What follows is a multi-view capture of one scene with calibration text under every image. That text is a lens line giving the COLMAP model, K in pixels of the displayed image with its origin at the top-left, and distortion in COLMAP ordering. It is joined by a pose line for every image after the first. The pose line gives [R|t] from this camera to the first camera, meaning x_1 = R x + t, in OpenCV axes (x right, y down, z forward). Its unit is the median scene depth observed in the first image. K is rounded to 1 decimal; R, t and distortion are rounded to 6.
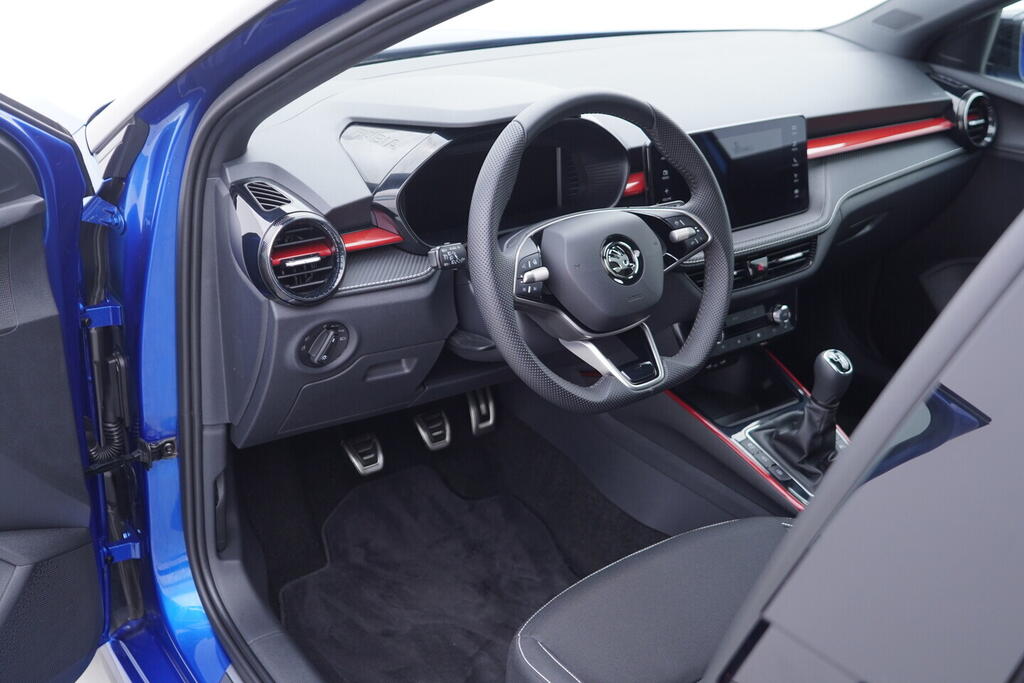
lens RADIAL K [[1095.9, 0, 512.0], [0, 1095.9, 341.5], [0, 0, 1]] dist [-0.004996, 0.003127]
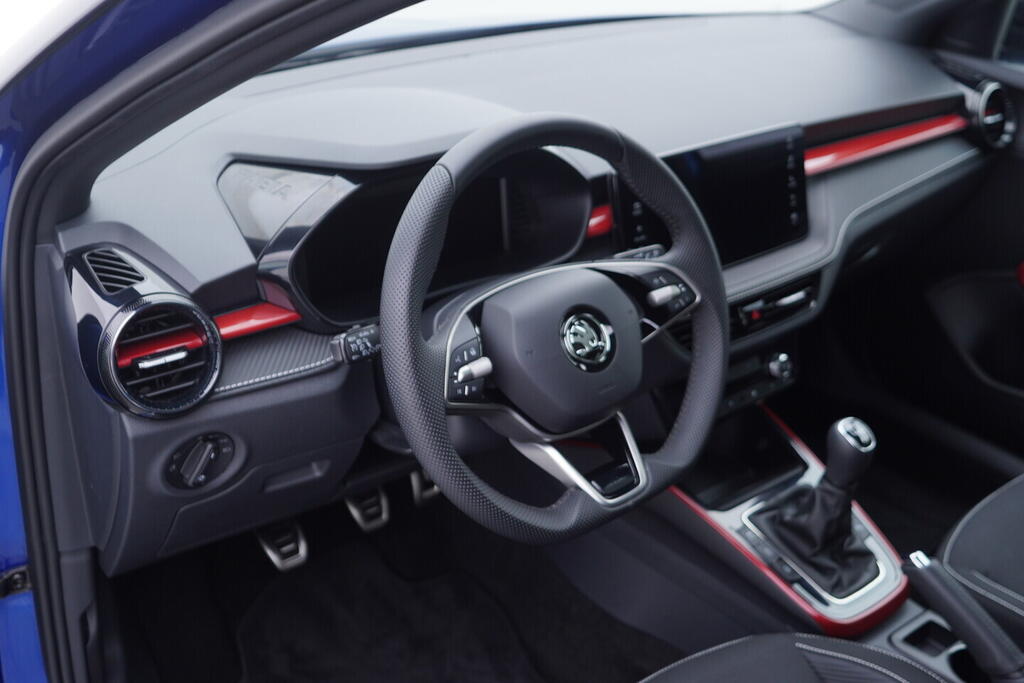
lens RADIAL K [[1095.9, 0, 512.0], [0, 1095.9, 341.5], [0, 0, 1]] dist [-0.004996, 0.003127]
pose [[0.998830, -0.033973, 0.034417, 0.019816], [0.033081, 0.999110, 0.026159, -0.088176], [-0.035275, -0.024990, 0.999065, 0.223942]]
